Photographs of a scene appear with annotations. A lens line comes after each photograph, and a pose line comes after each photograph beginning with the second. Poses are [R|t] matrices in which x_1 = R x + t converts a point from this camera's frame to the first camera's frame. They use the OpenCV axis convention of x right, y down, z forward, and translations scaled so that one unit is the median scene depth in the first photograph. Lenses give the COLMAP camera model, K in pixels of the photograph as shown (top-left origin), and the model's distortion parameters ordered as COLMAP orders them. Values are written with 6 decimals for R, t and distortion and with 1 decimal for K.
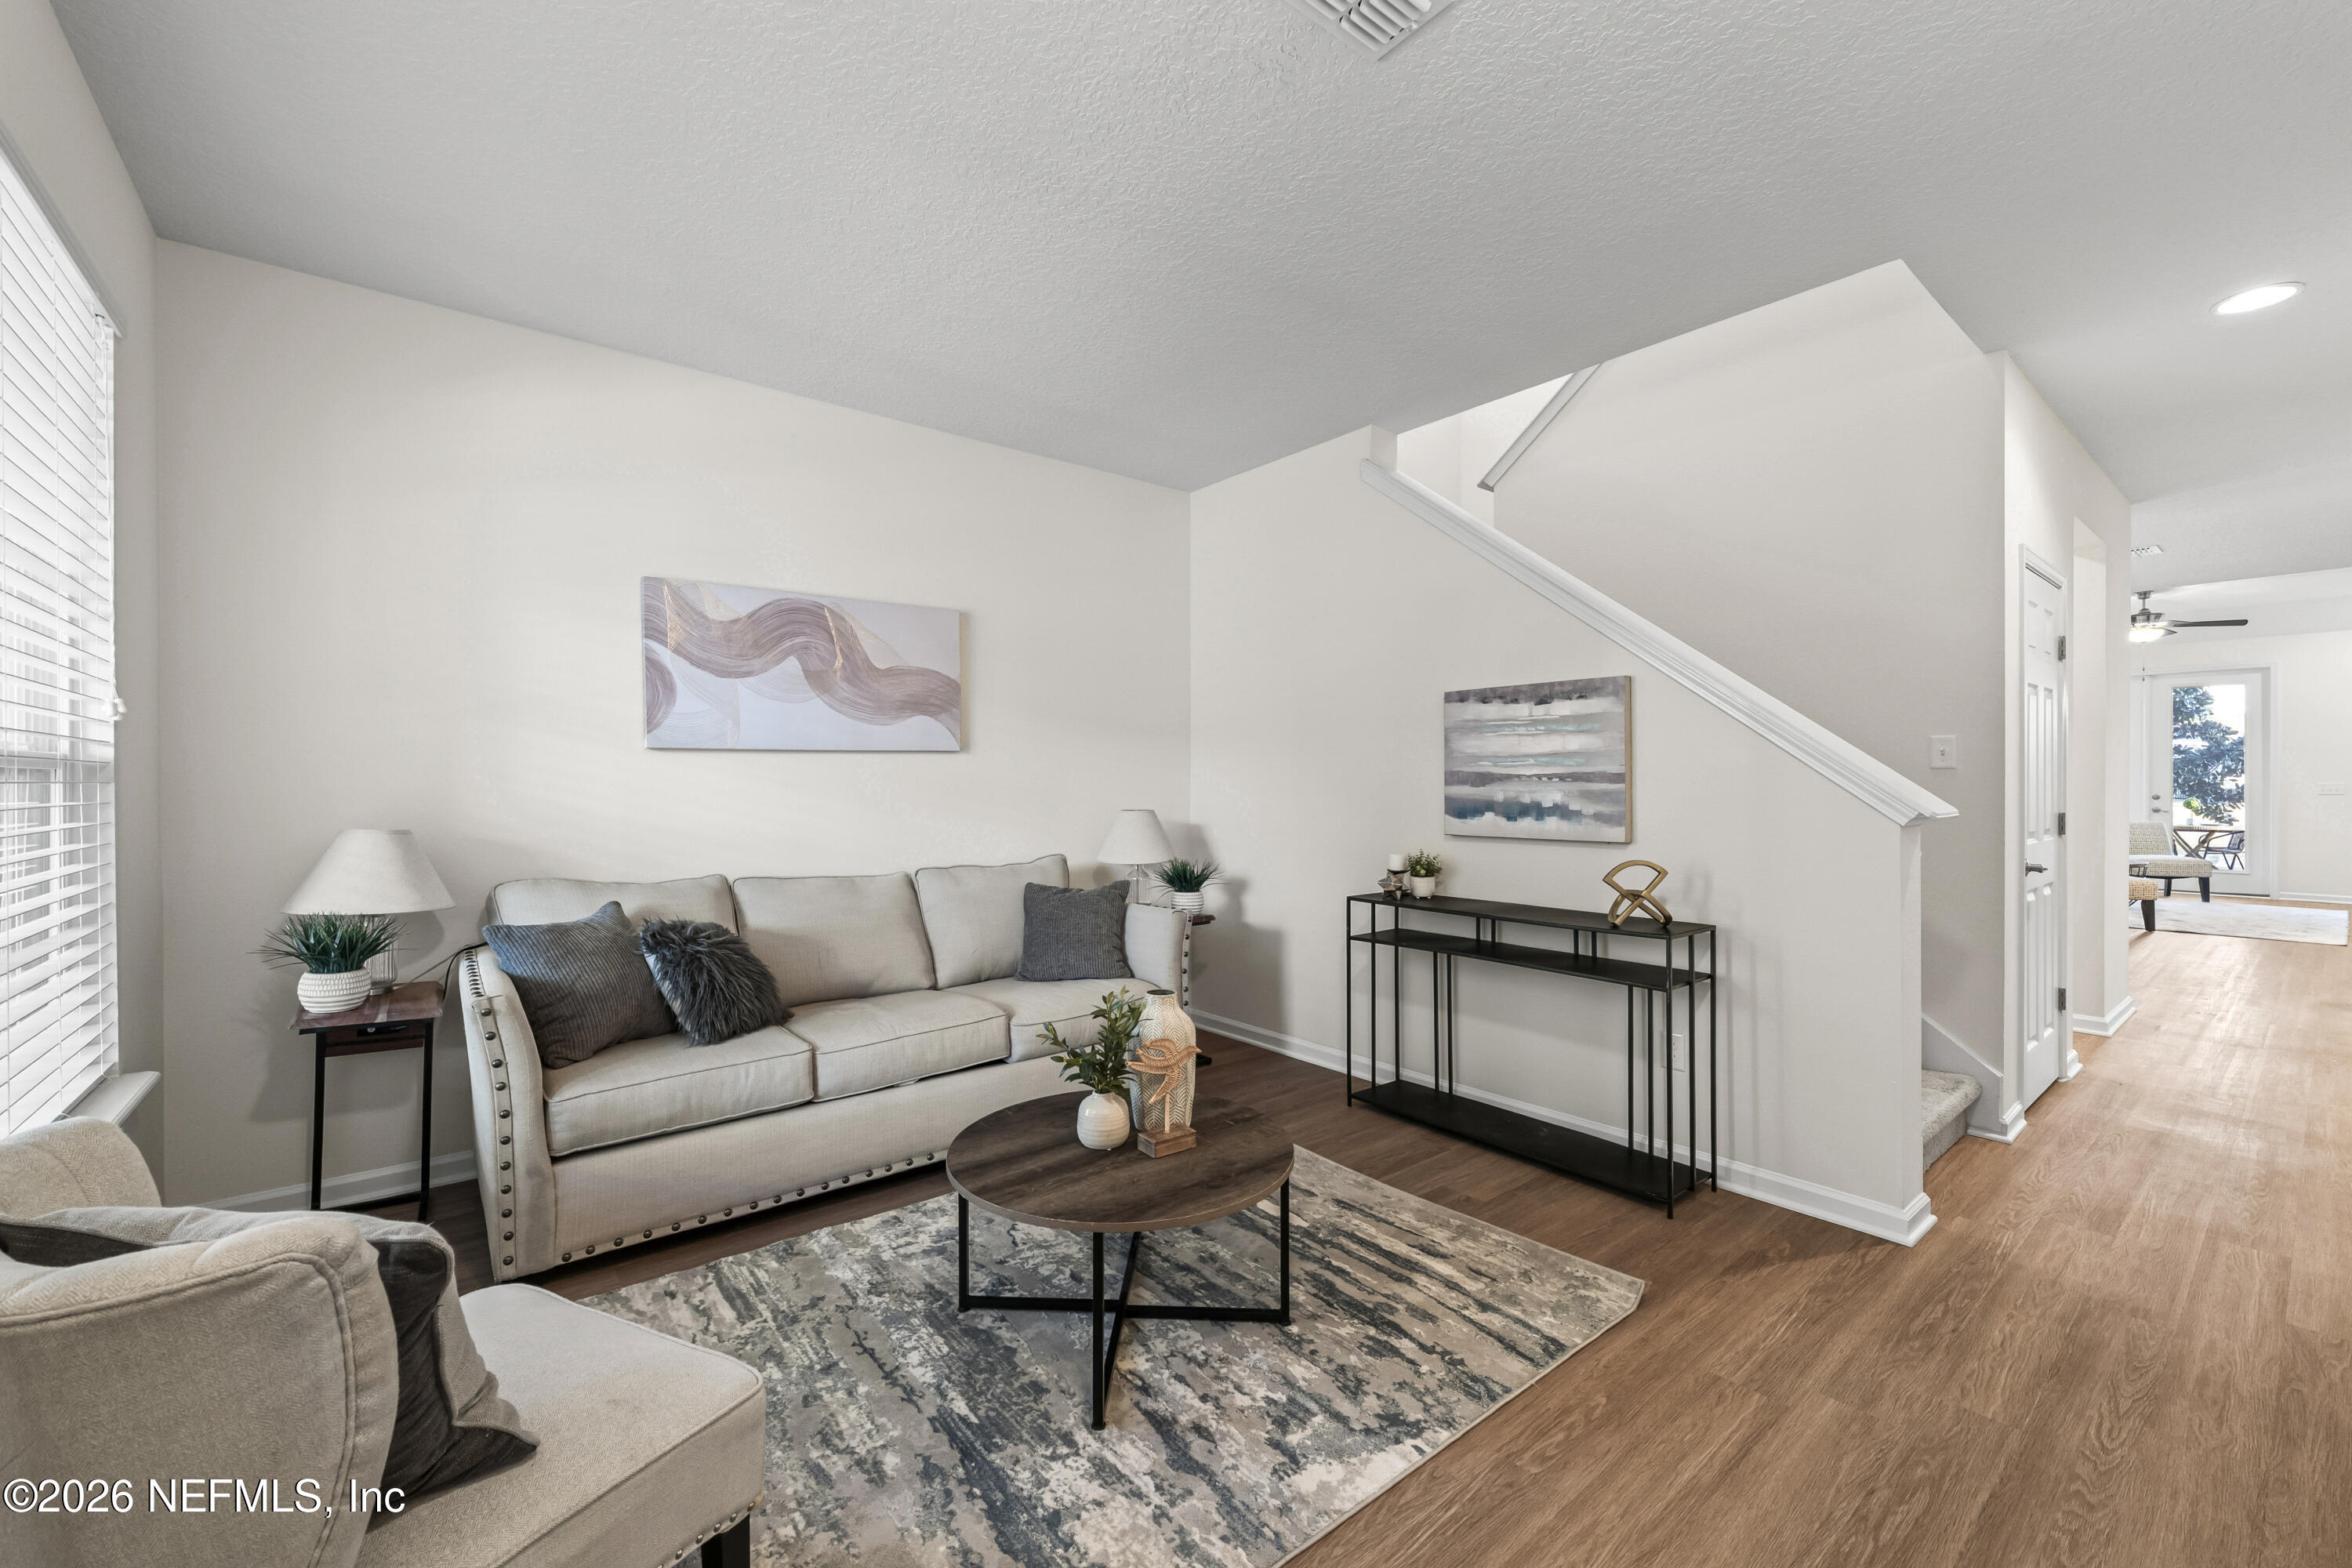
lens RADIAL K [[946.8, 0, 1169.9], [0, 946.8, 787.9], [0, 0, 1]] dist [0.000816, 0.000331]
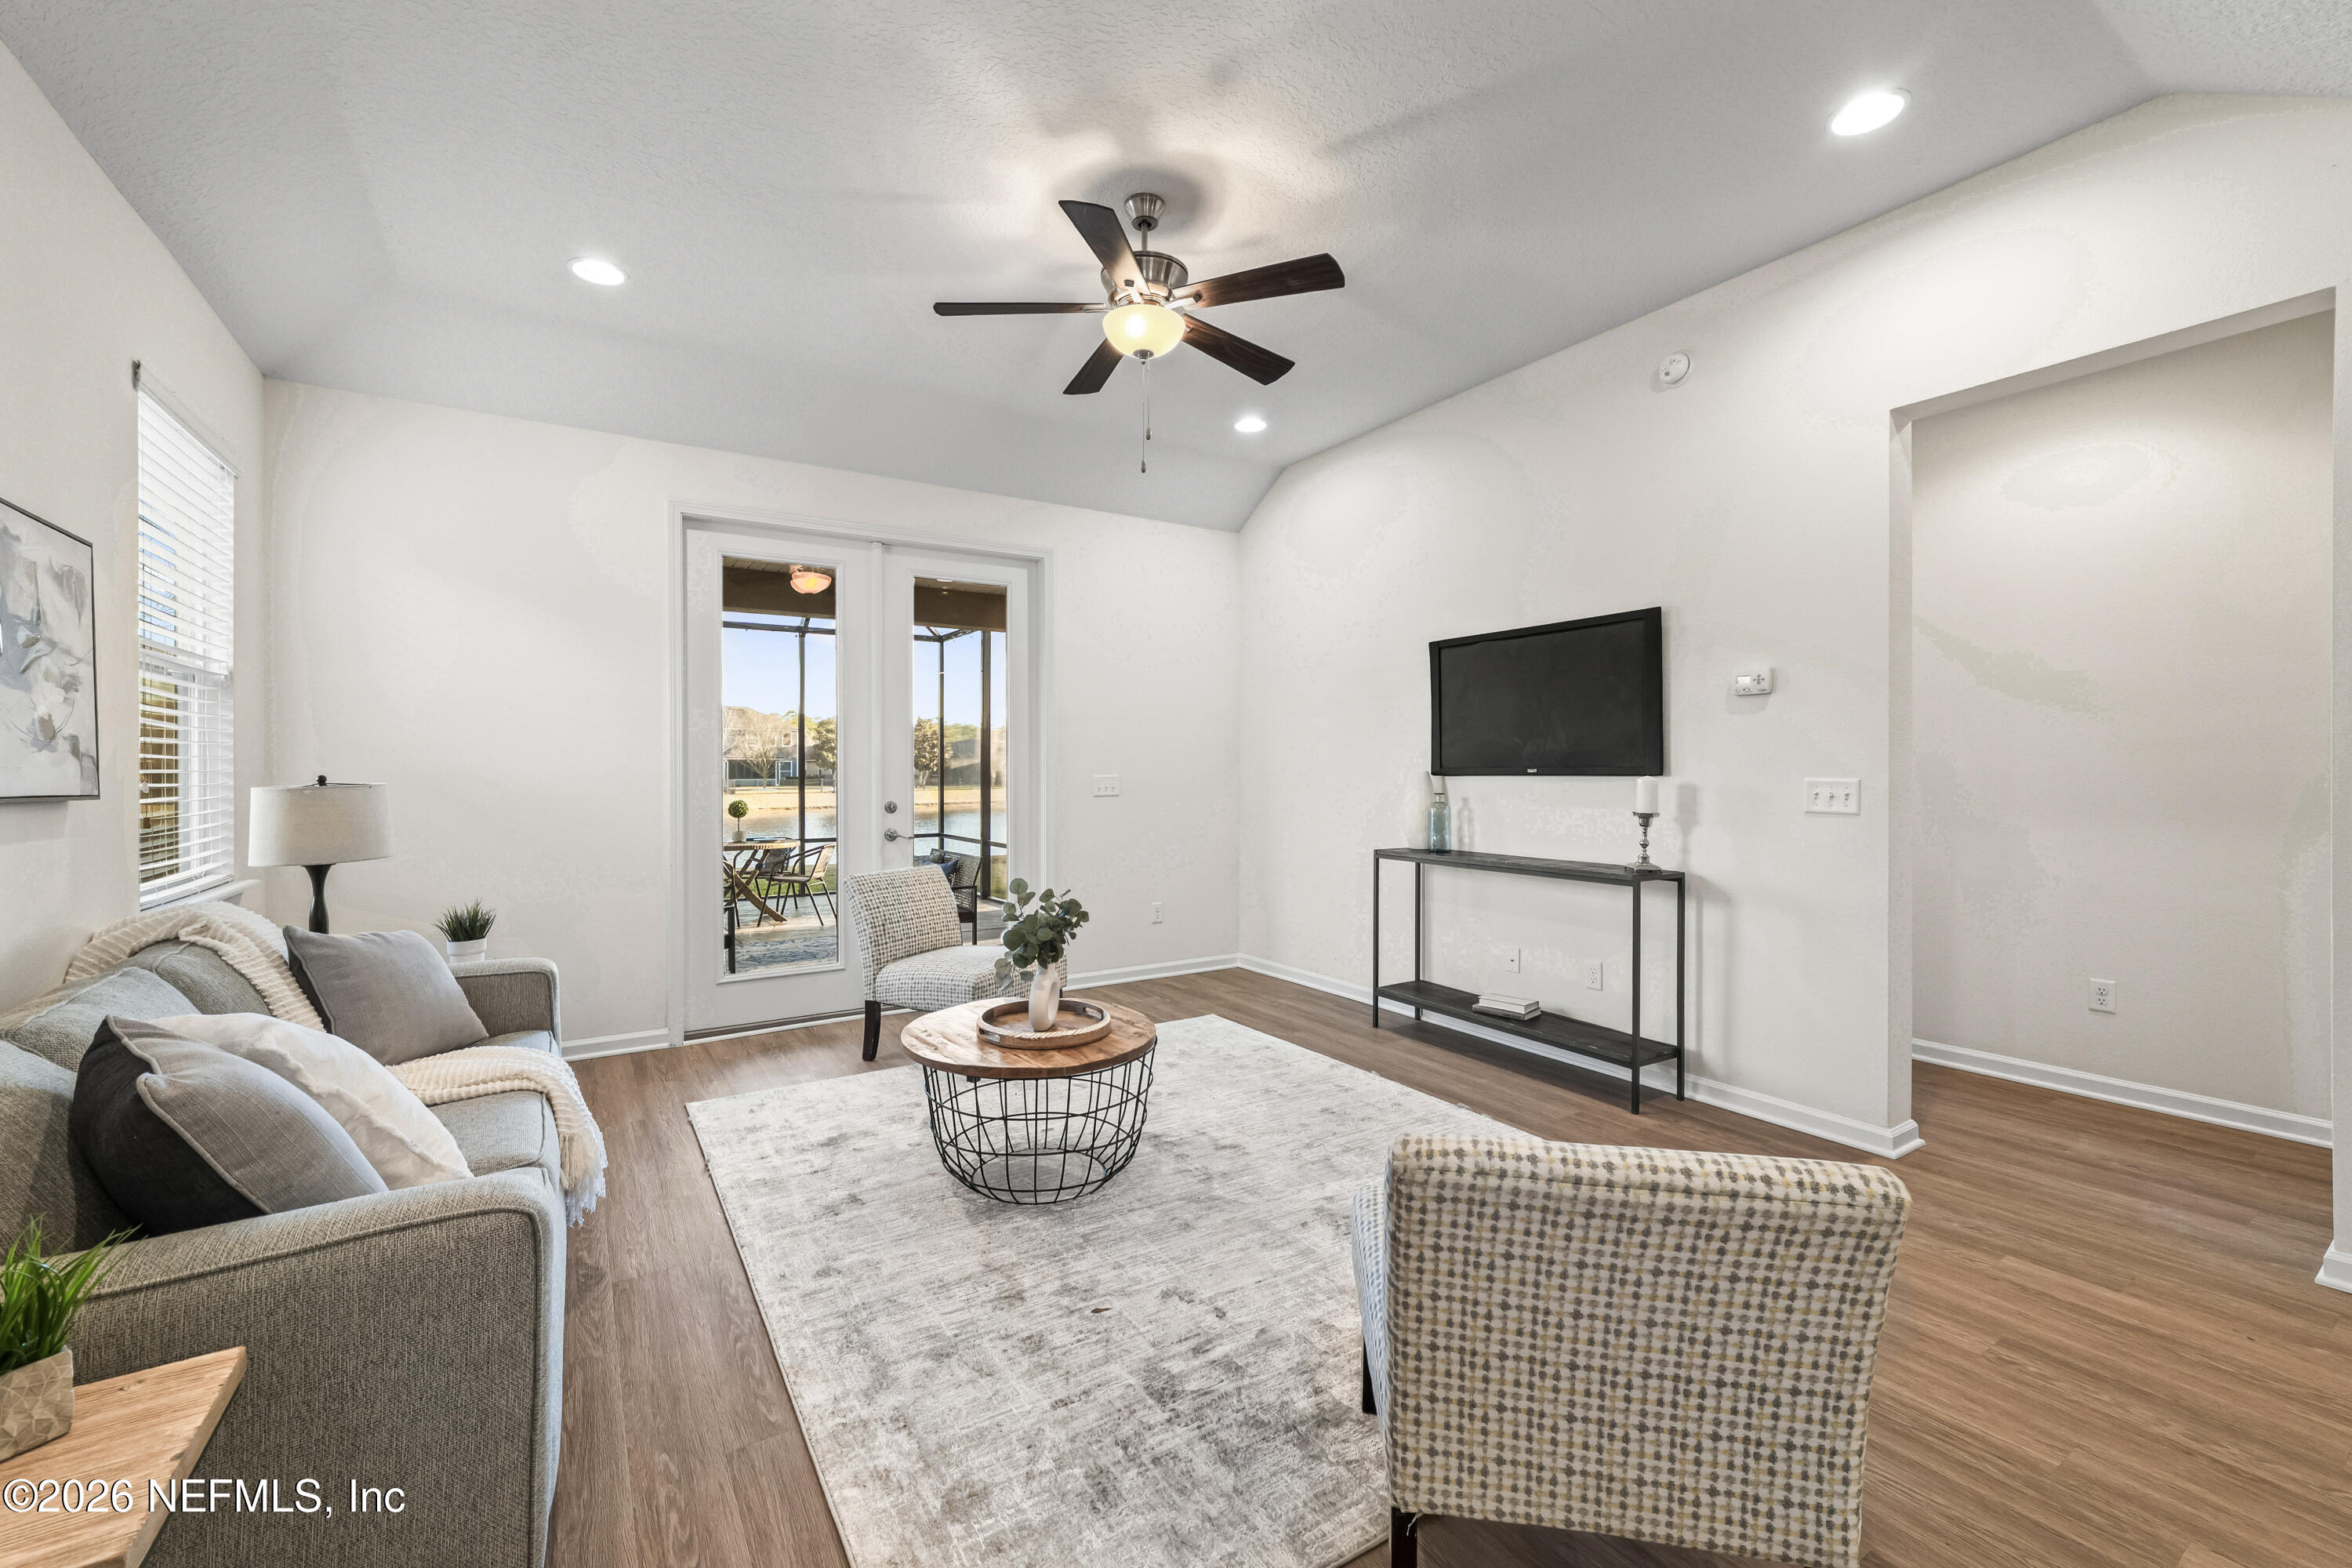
lens RADIAL K [[956.6, 0, 1165.9], [0, 956.6, 770.2], [0, 0, 1]] dist [0.000411, 0.000056]
pose [[0.114072, 0.001431, 0.993471, 0.455966], [0.010169, 0.999945, -0.002607, -0.004490], [-0.993420, 0.010400, 0.114051, 0.626104]]
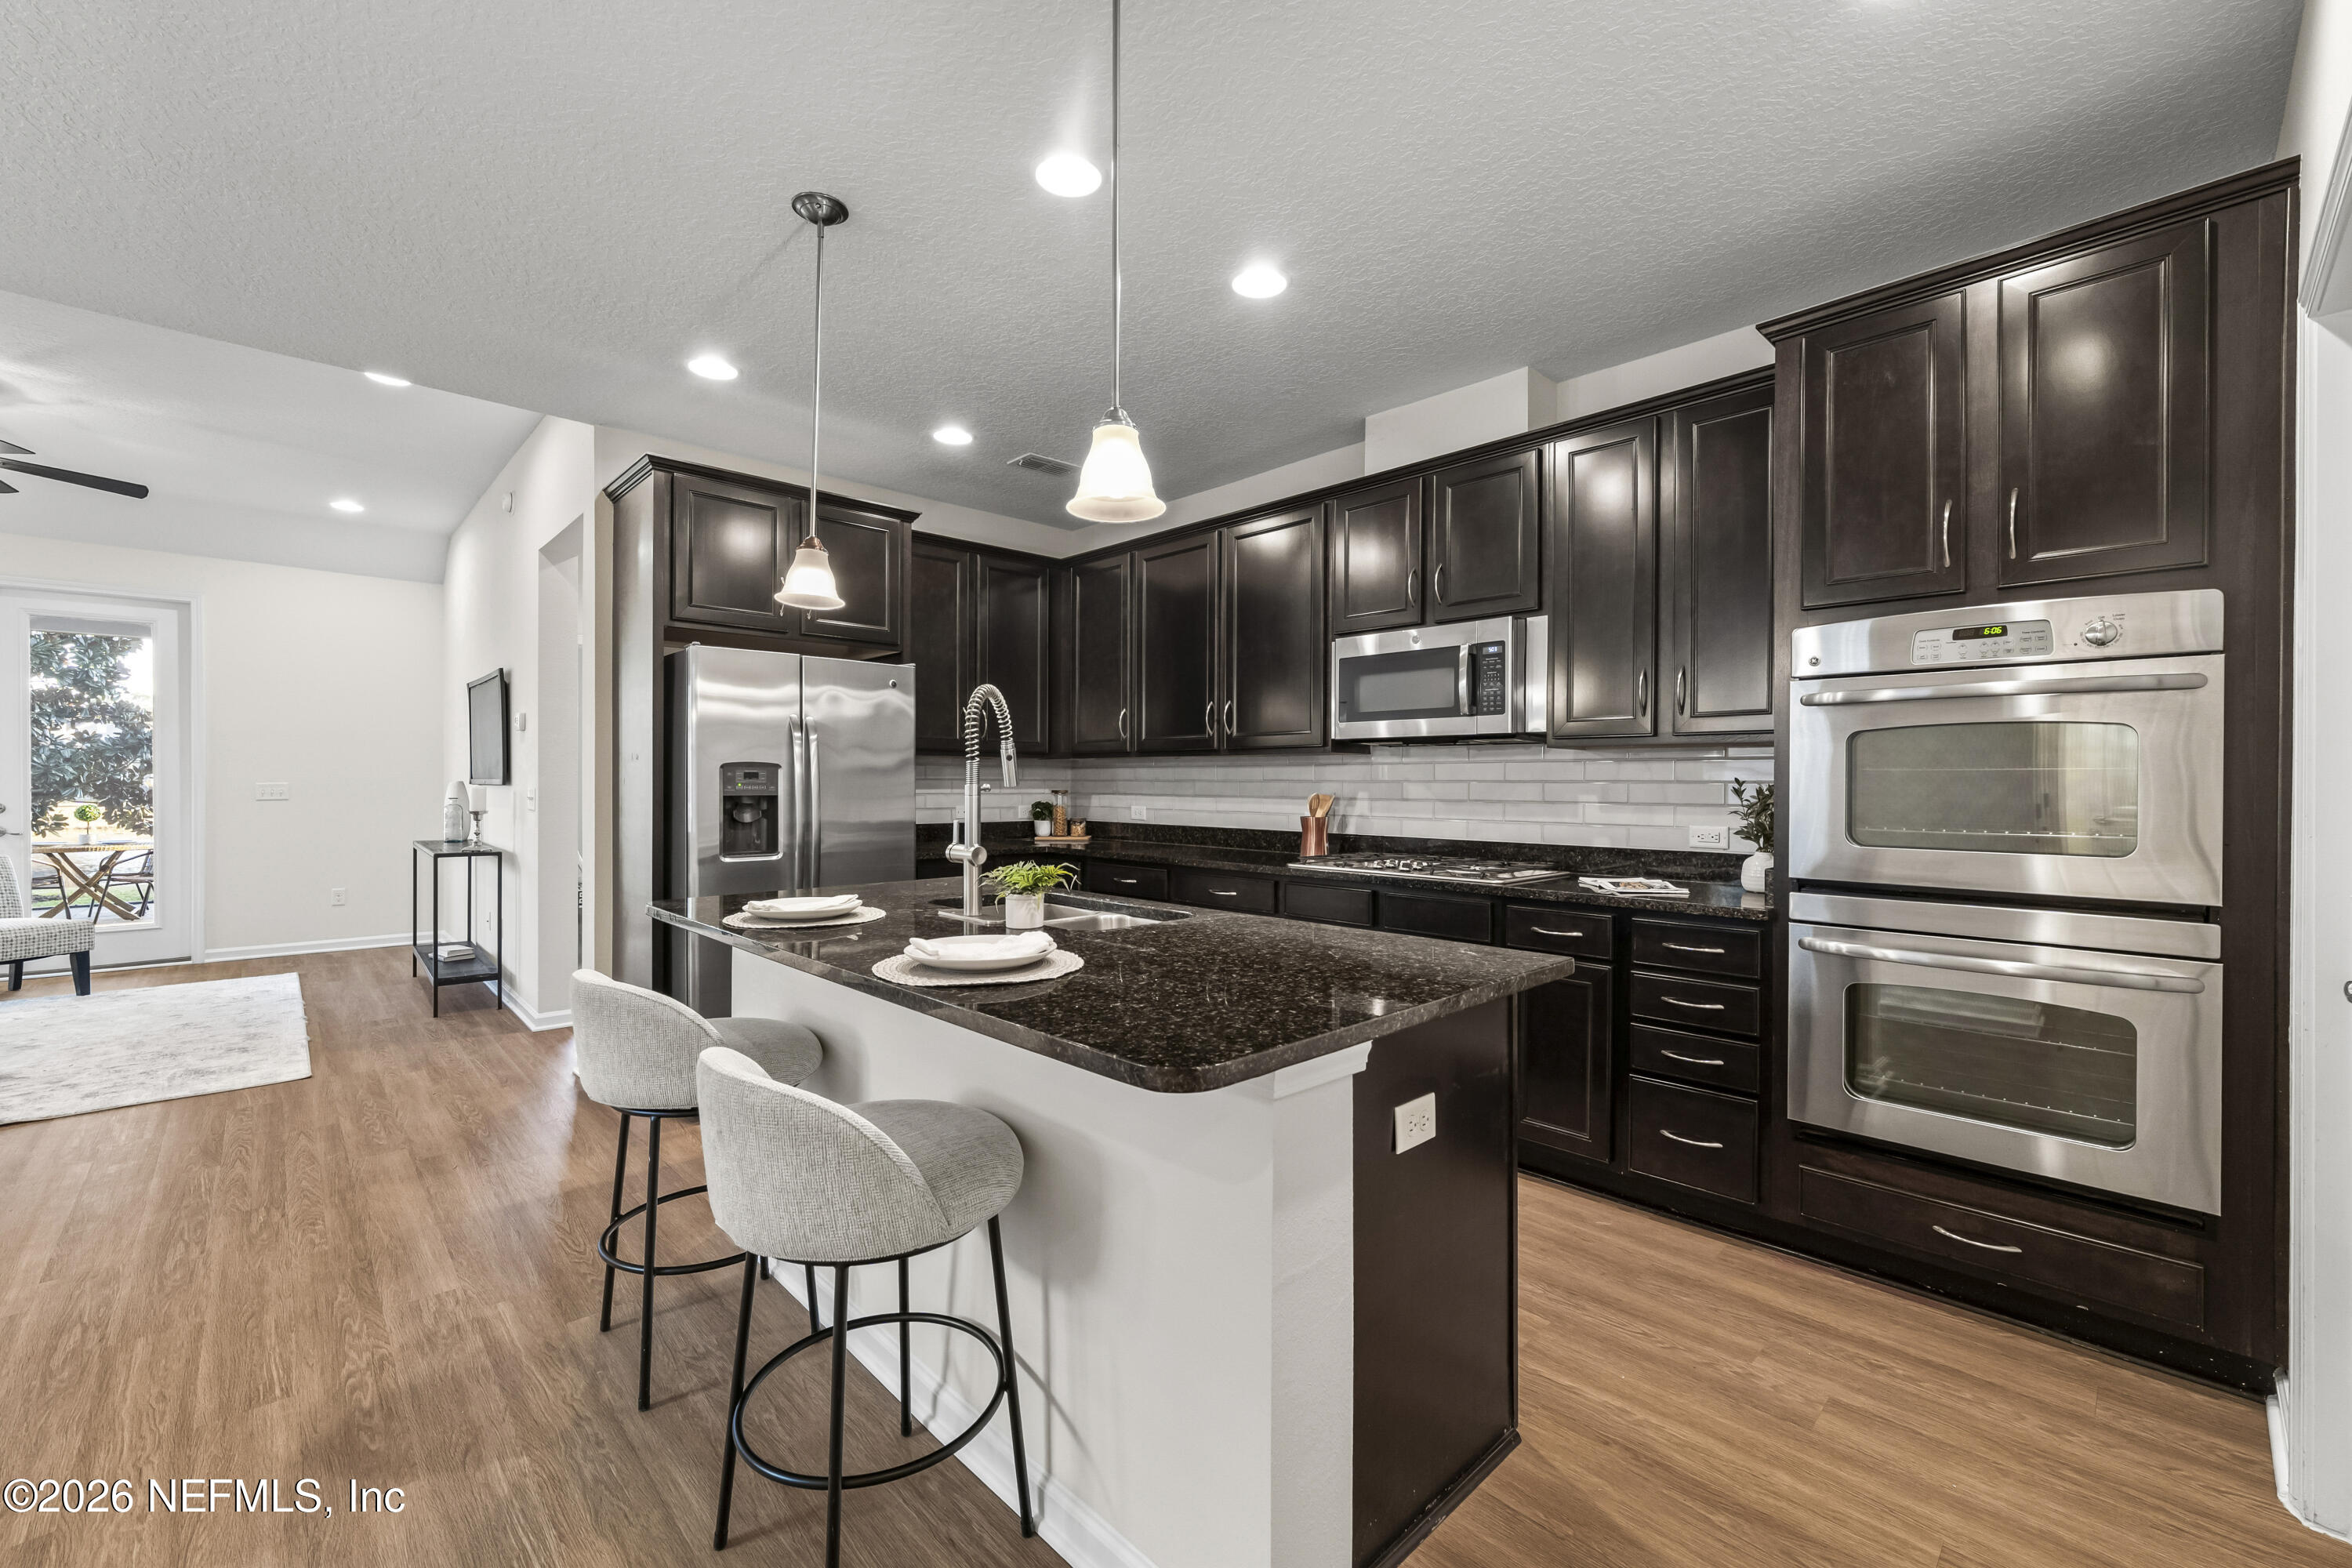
lens RADIAL K [[946.8, 0, 1169.9], [0, 946.8, 787.9], [0, 0, 1]] dist [0.000816, 0.000331]
pose [[-0.084290, -0.005256, 0.996427, 0.335146], [0.002206, 0.999983, 0.005462, -0.002872], [-0.996439, 0.002659, -0.084277, 0.283934]]
